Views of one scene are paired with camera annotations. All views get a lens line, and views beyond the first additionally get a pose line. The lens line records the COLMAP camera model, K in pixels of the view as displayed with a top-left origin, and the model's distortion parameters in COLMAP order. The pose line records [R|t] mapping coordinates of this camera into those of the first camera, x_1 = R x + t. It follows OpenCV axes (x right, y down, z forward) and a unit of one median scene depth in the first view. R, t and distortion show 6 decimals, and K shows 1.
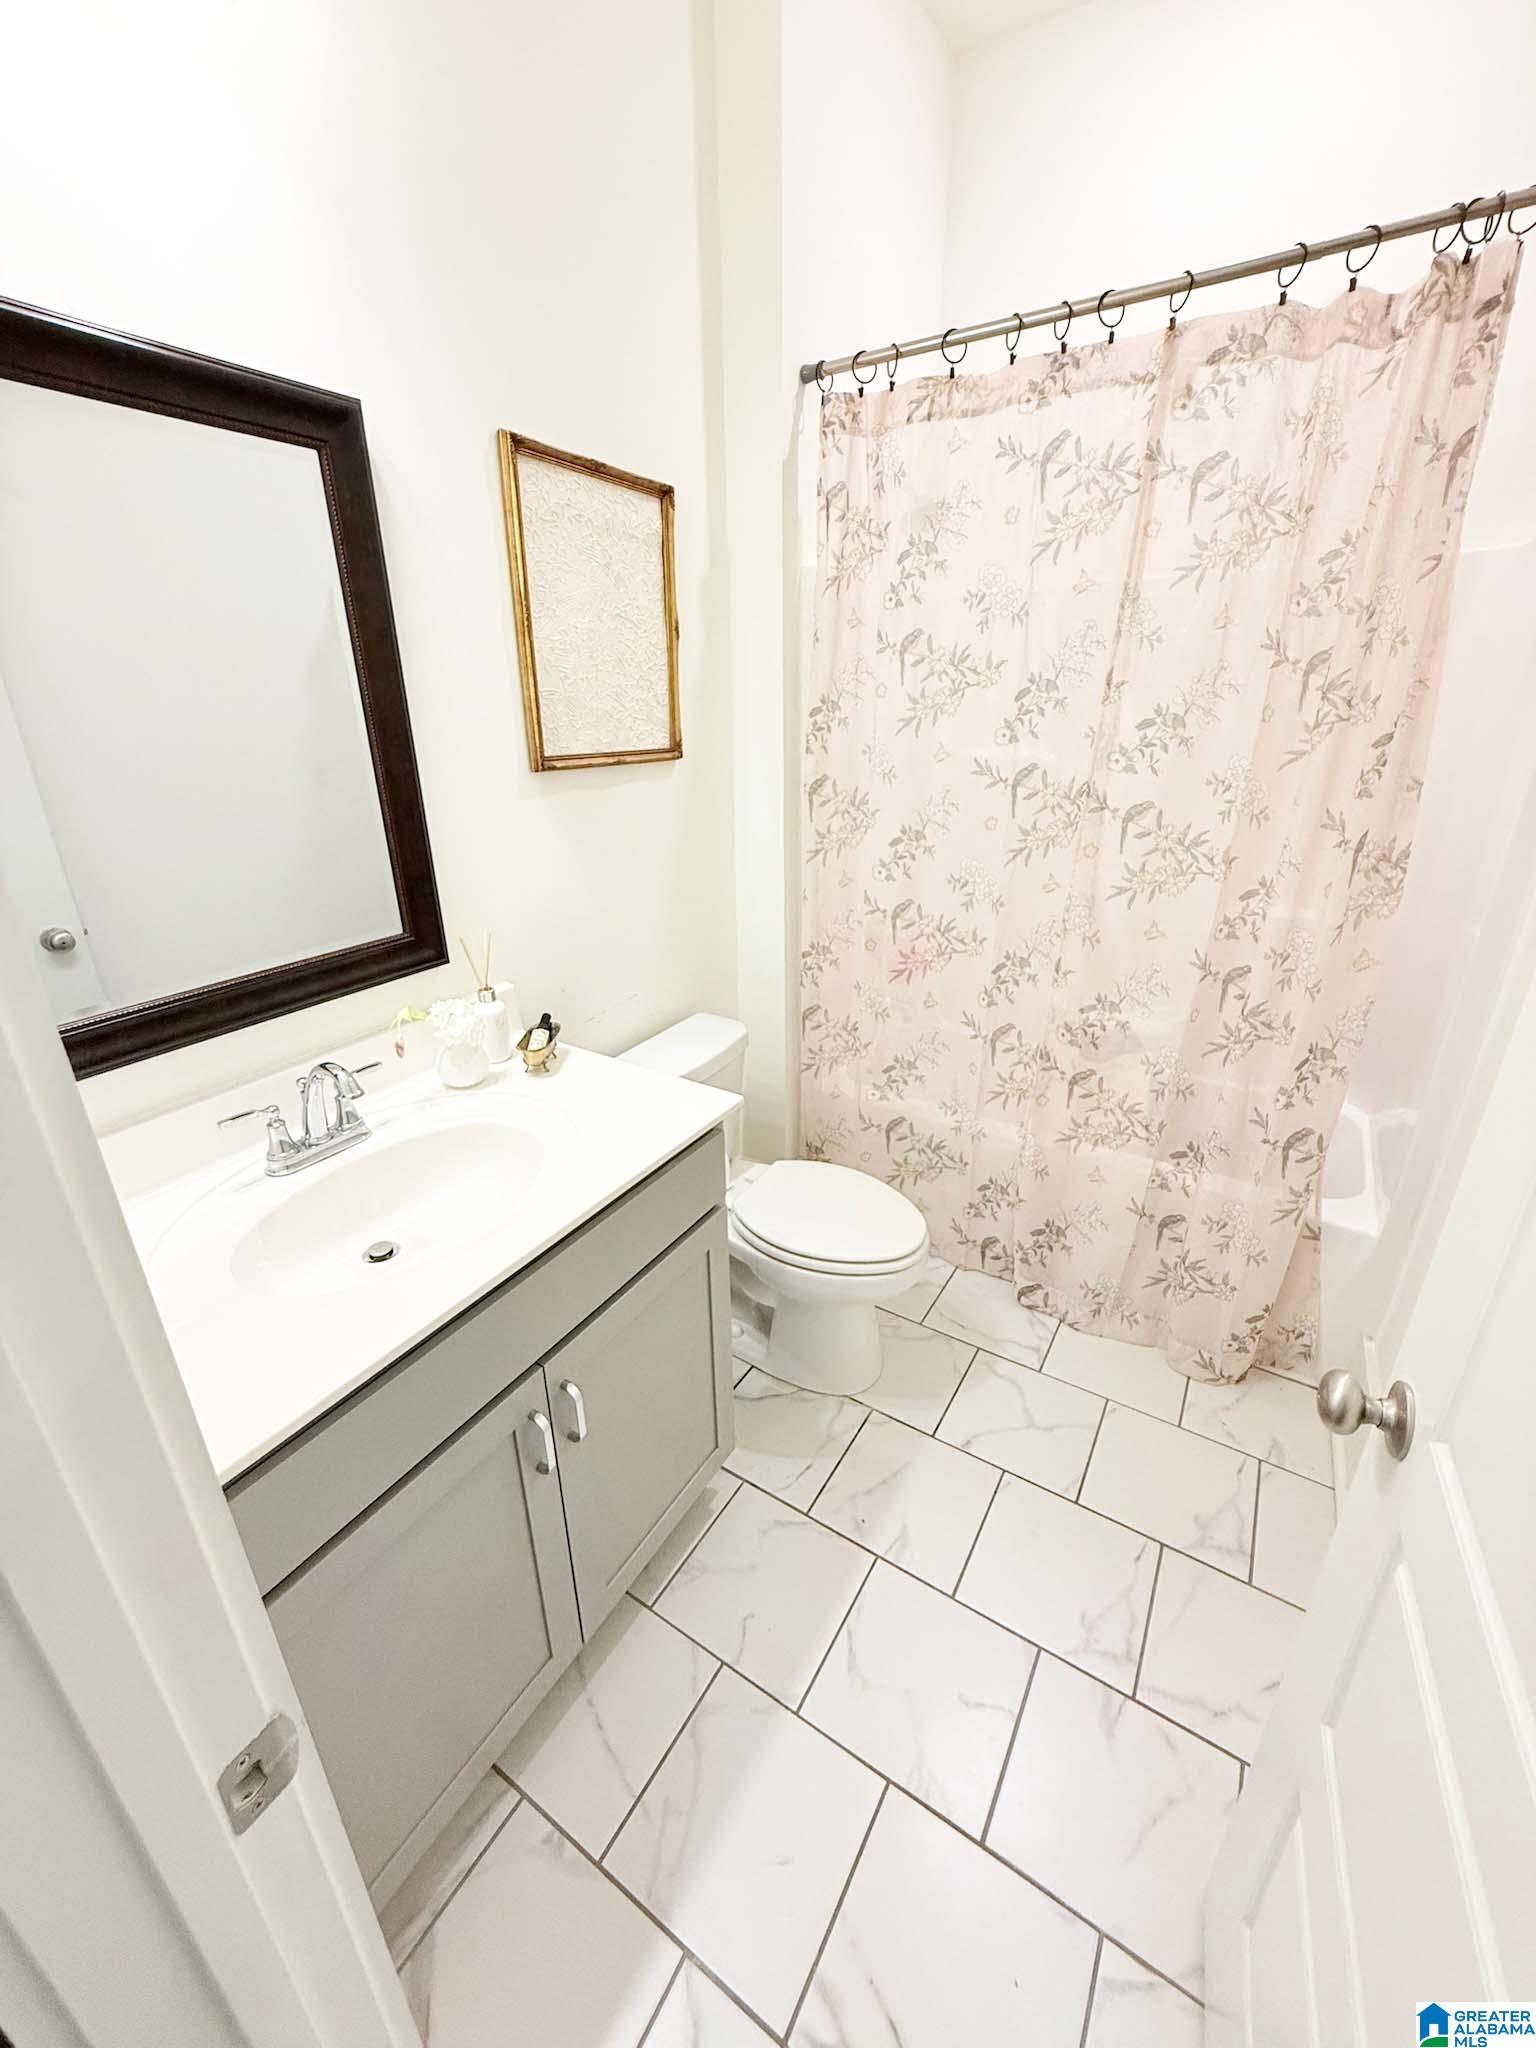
lens RADIAL K [[816.3, 0, 771.0], [0, 816.3, 1017.8], [0, 0, 1]] dist [-0.001377, 0.000259]
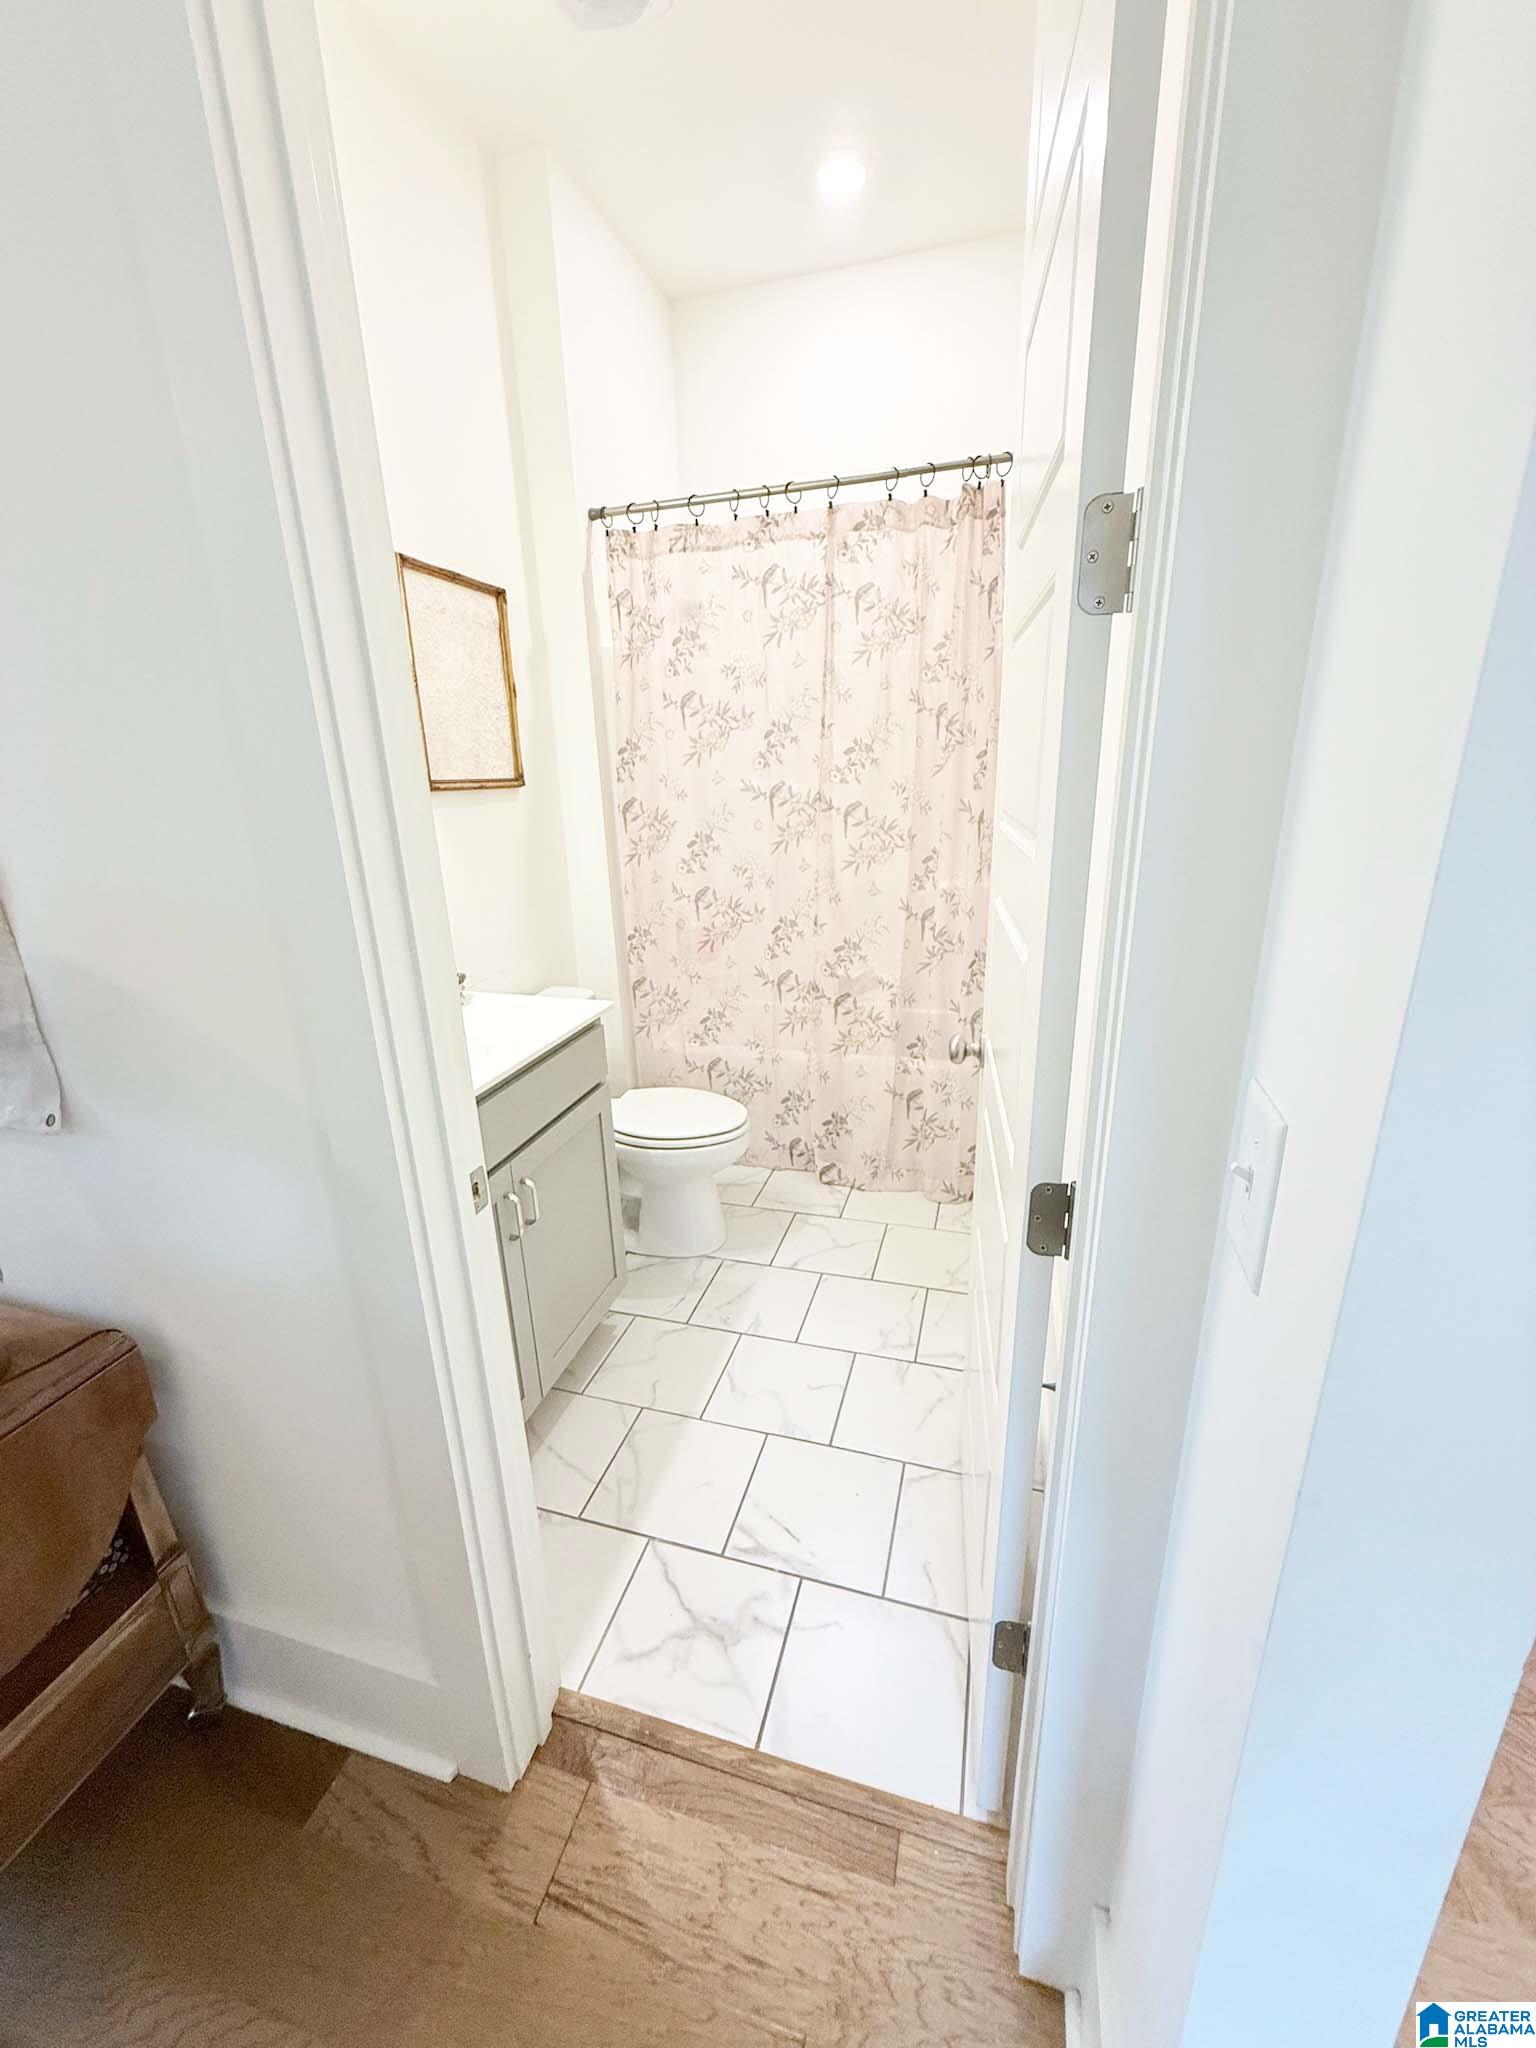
lens RADIAL K [[816.3, 0, 771.0], [0, 816.3, 1017.8], [0, 0, 1]] dist [-0.001377, 0.000259]
pose [[0.962018, -0.099558, 0.254185, -0.107776], [0.118813, 0.991009, -0.061519, 0.195158], [-0.245775, 0.089383, 0.965197, -0.359912]]
